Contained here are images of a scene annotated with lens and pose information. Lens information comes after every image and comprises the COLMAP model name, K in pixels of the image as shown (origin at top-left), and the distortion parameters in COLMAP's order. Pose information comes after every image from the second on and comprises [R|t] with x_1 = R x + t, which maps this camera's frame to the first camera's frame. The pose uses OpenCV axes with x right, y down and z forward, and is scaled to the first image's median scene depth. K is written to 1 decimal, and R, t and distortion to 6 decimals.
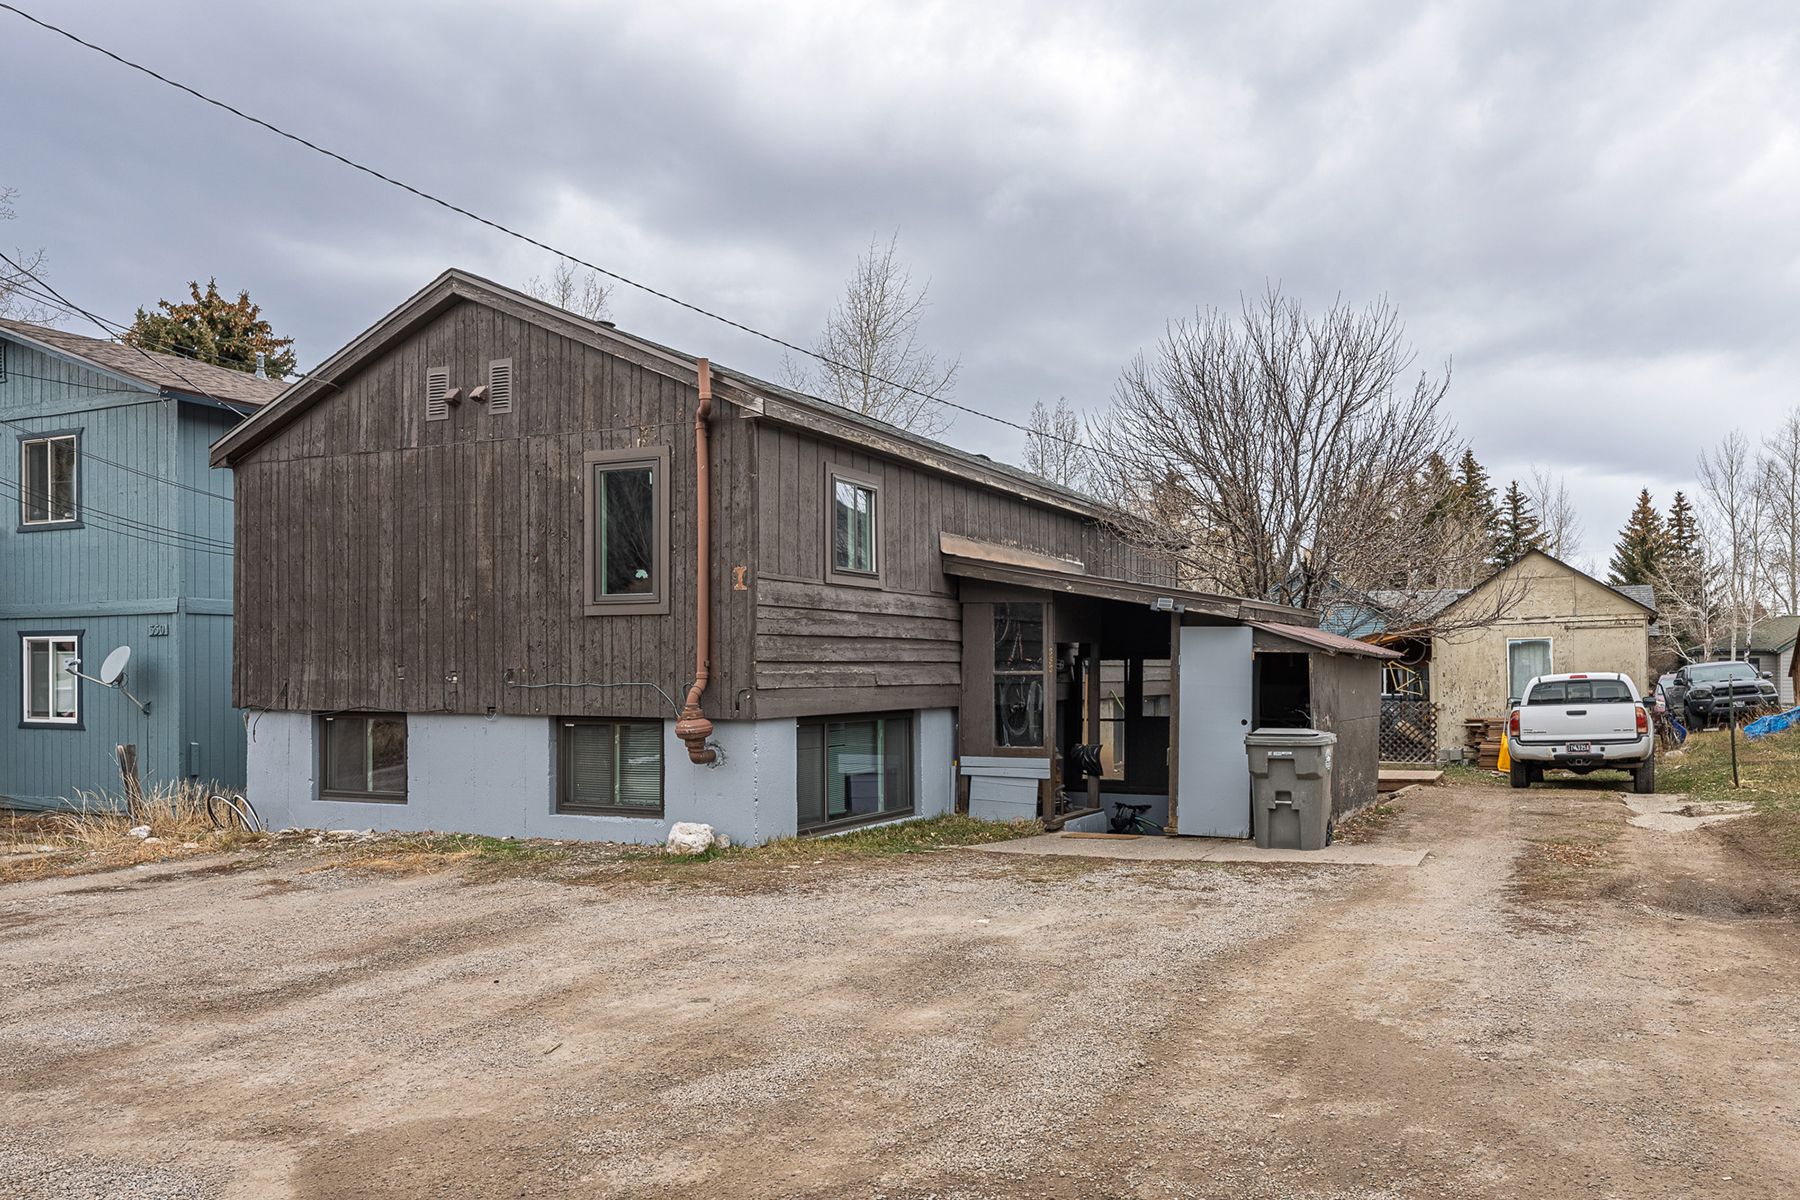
lens RADIAL K [[1248.6, 0, 900.0], [0, 1248.6, 600.0], [0, 0, 1]] dist [-0.000483, 0.001800]
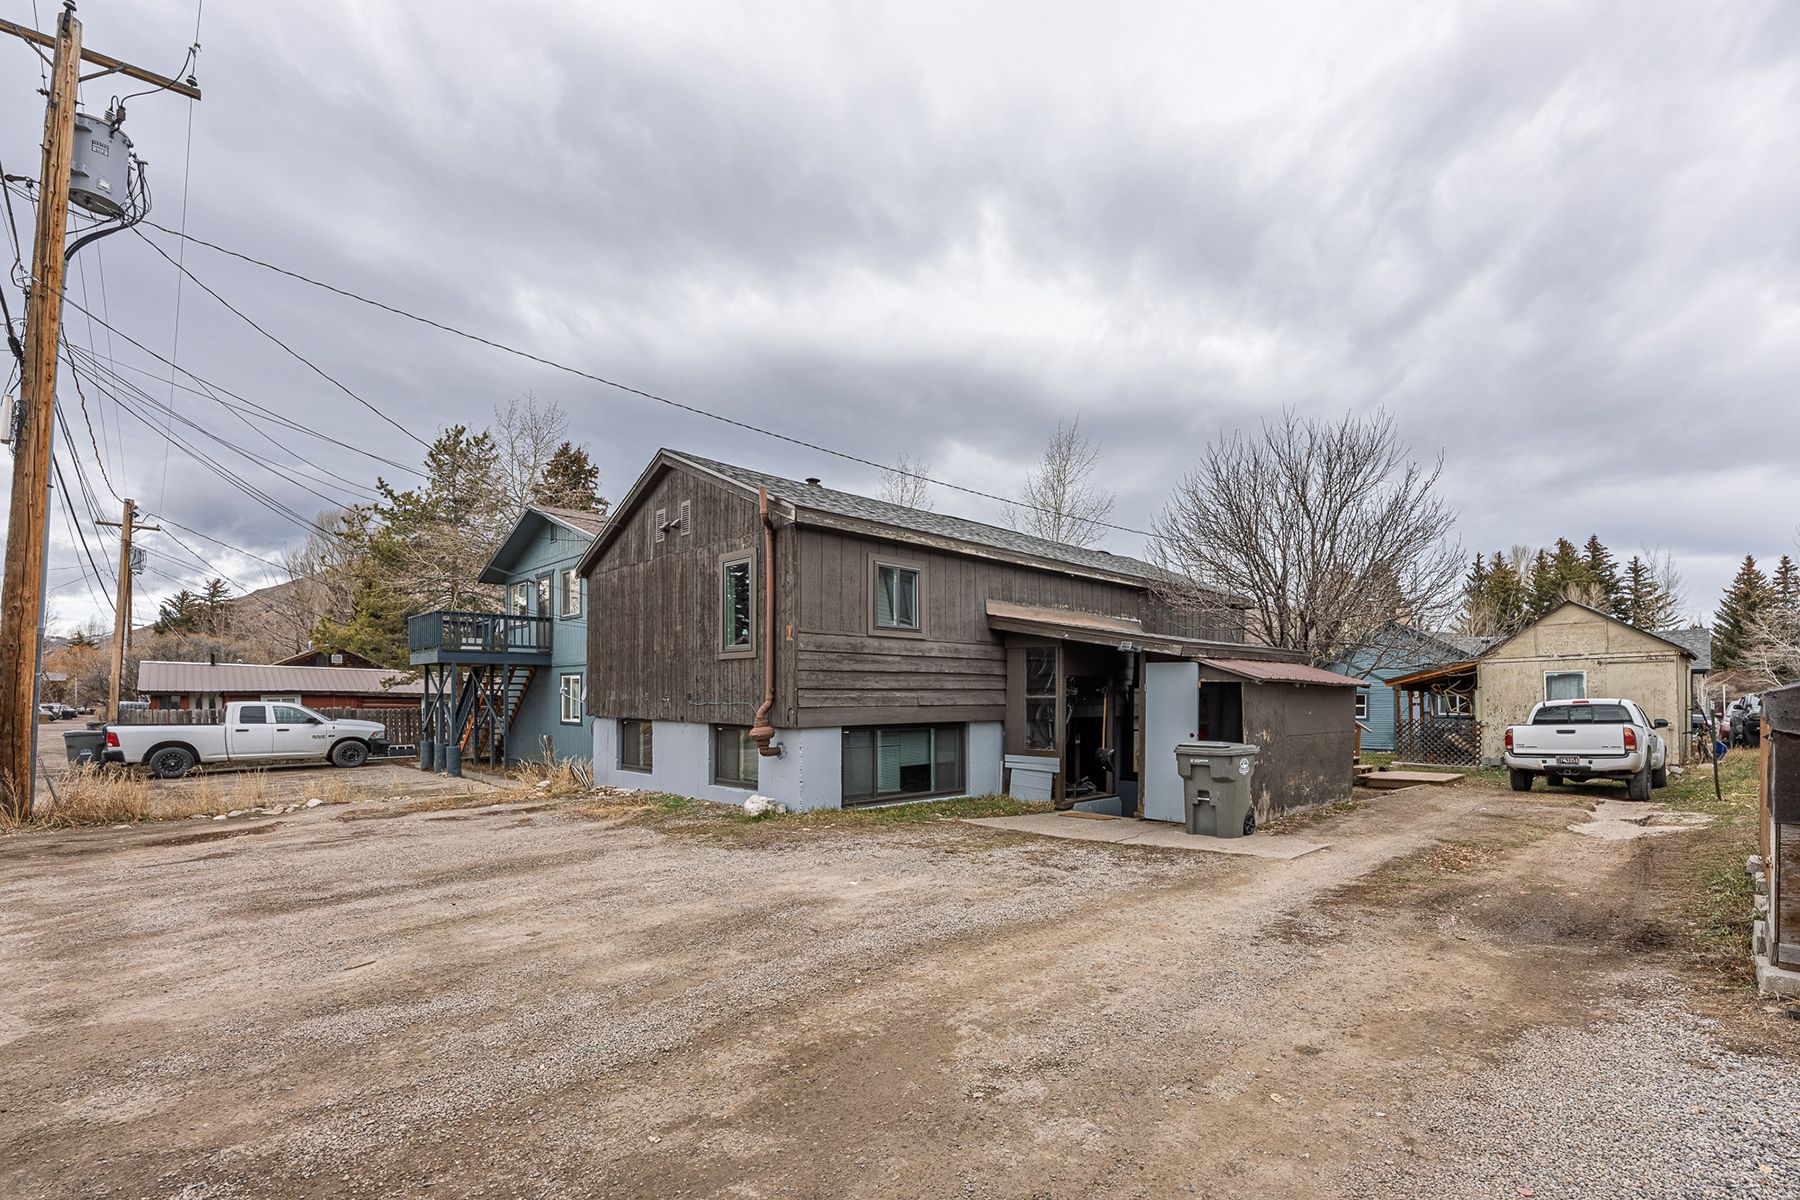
lens RADIAL K [[740.8, 0, 901.0], [0, 740.8, 658.7], [0, 0, 1]] dist [-0.001001, -0.000161]
pose [[0.949436, -0.012380, -0.313715, 0.238530], [0.014696, 0.999879, 0.005019, 0.009539], [0.313615, -0.009376, 0.949504, 0.175379]]
